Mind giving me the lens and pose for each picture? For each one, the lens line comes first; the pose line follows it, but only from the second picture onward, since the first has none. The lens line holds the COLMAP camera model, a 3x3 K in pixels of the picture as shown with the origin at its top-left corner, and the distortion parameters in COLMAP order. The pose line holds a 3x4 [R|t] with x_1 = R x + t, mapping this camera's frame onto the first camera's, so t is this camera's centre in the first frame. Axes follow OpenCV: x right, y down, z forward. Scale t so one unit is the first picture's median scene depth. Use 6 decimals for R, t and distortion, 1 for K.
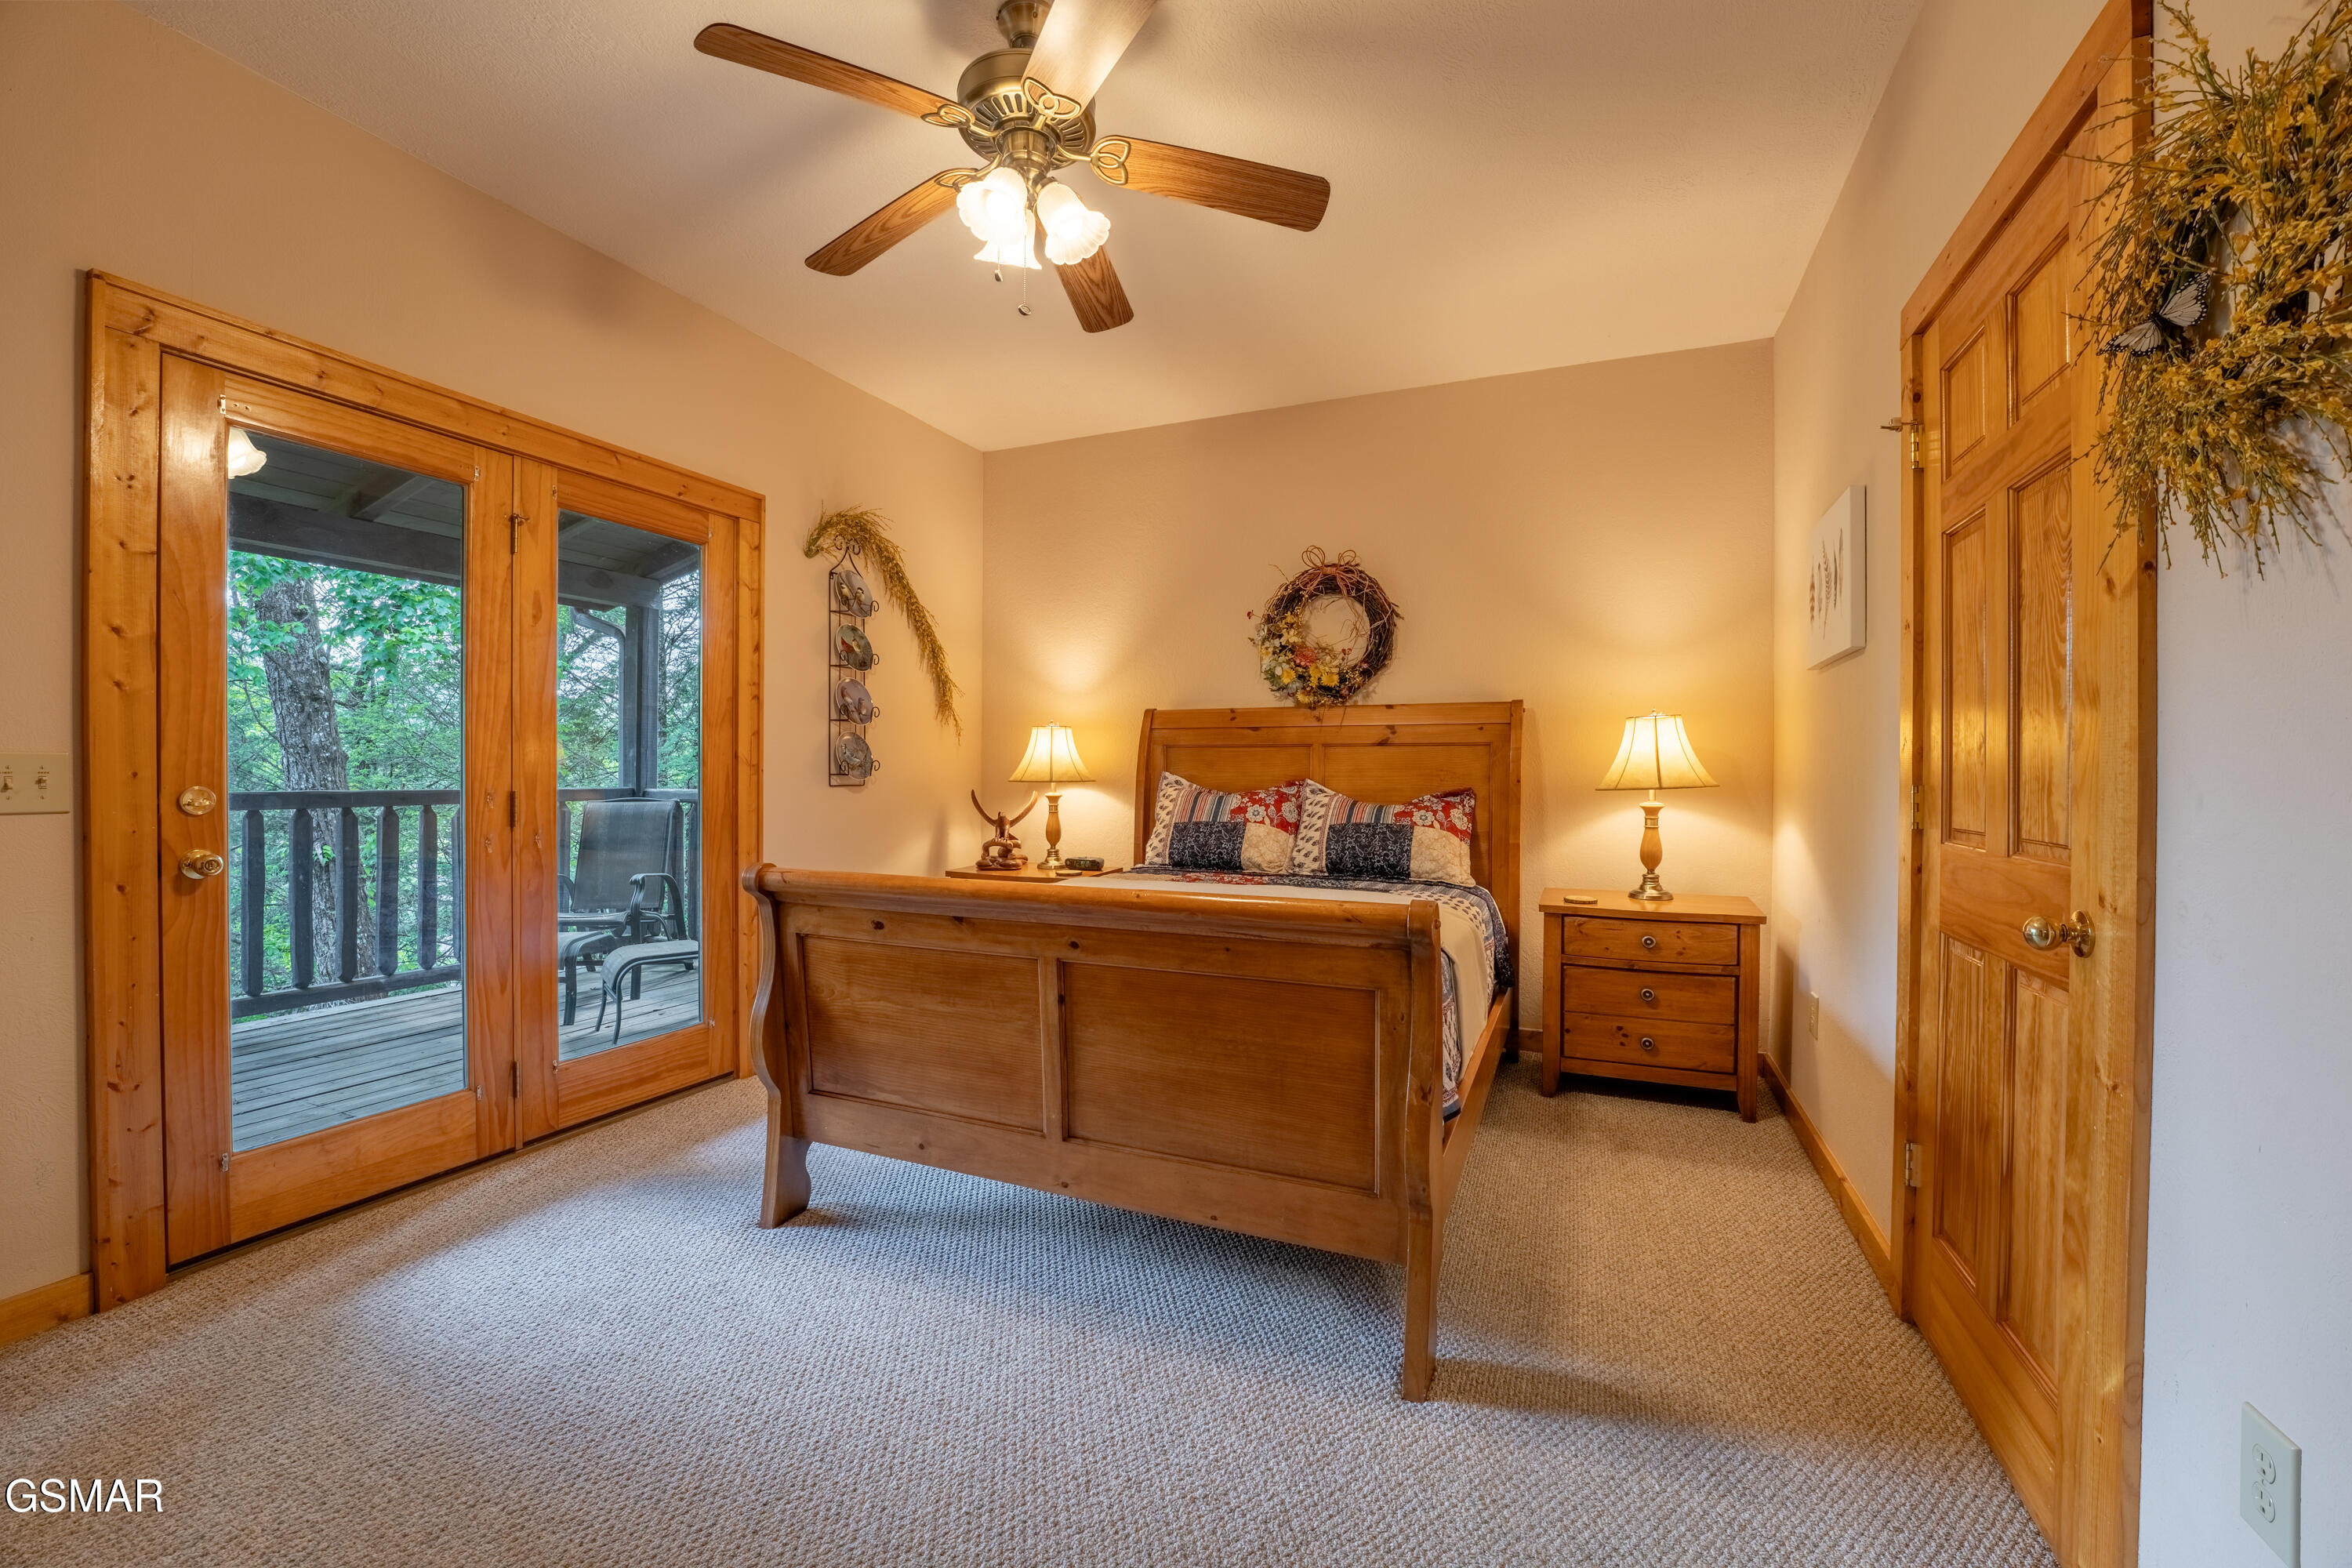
lens RADIAL K [[953.1, 0, 1171.1], [0, 953.1, 780.2], [0, 0, 1]] dist [-0.029735, 0.003018]
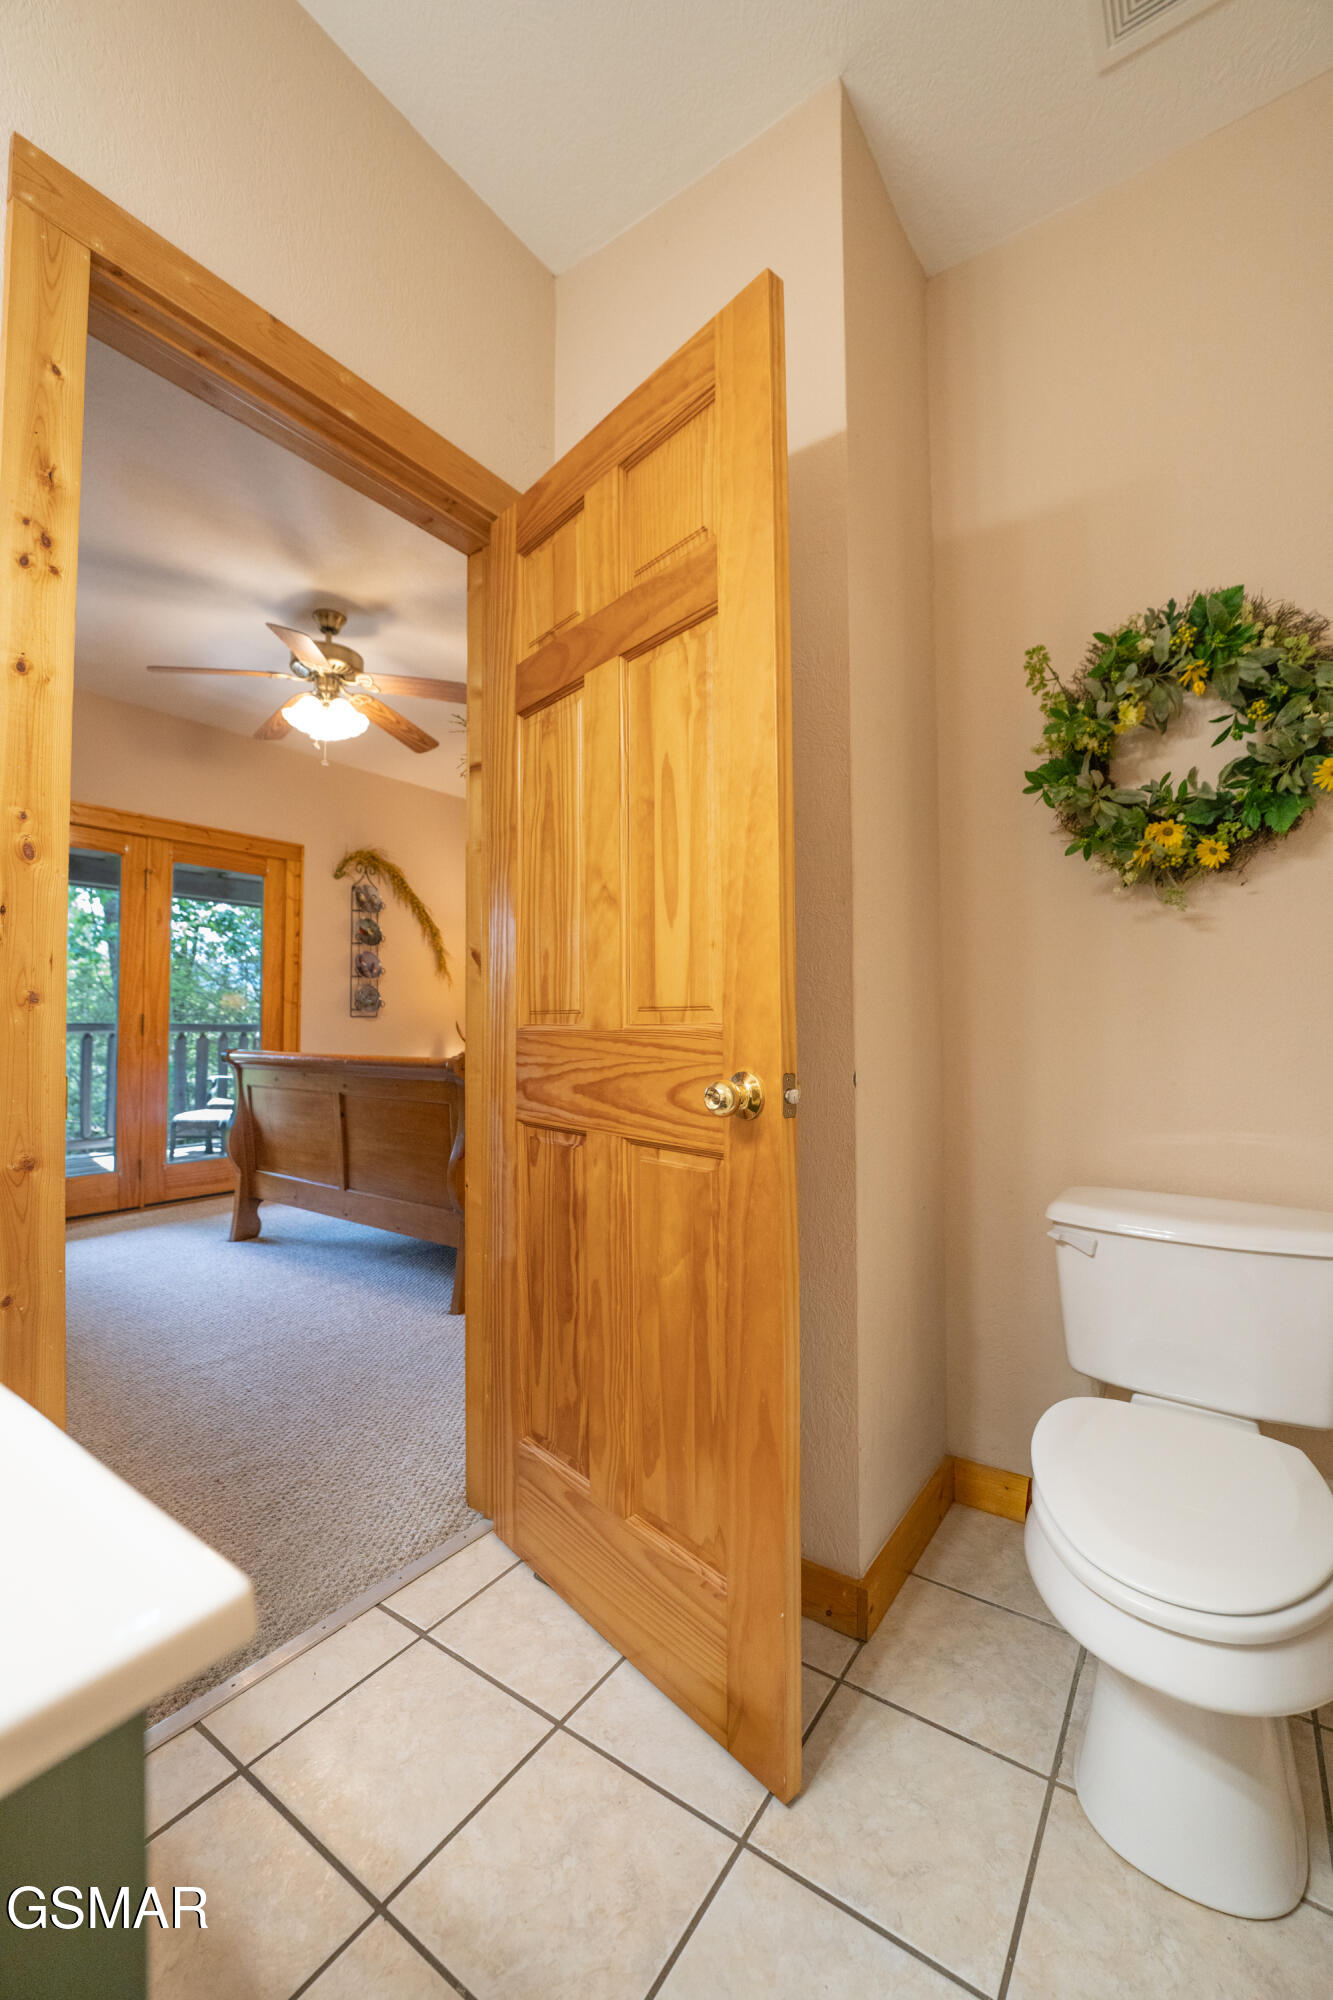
lens RADIAL K [[810.5, 0, 672.5], [0, 810.5, 995.8], [0, 0, 1]] dist [-0.029735, 0.003018]
pose [[0.979231, -0.012707, -0.202351, 0.517141], [0.003563, 0.998959, -0.045488, 0.039686], [0.202718, 0.043822, 0.978256, -0.277797]]
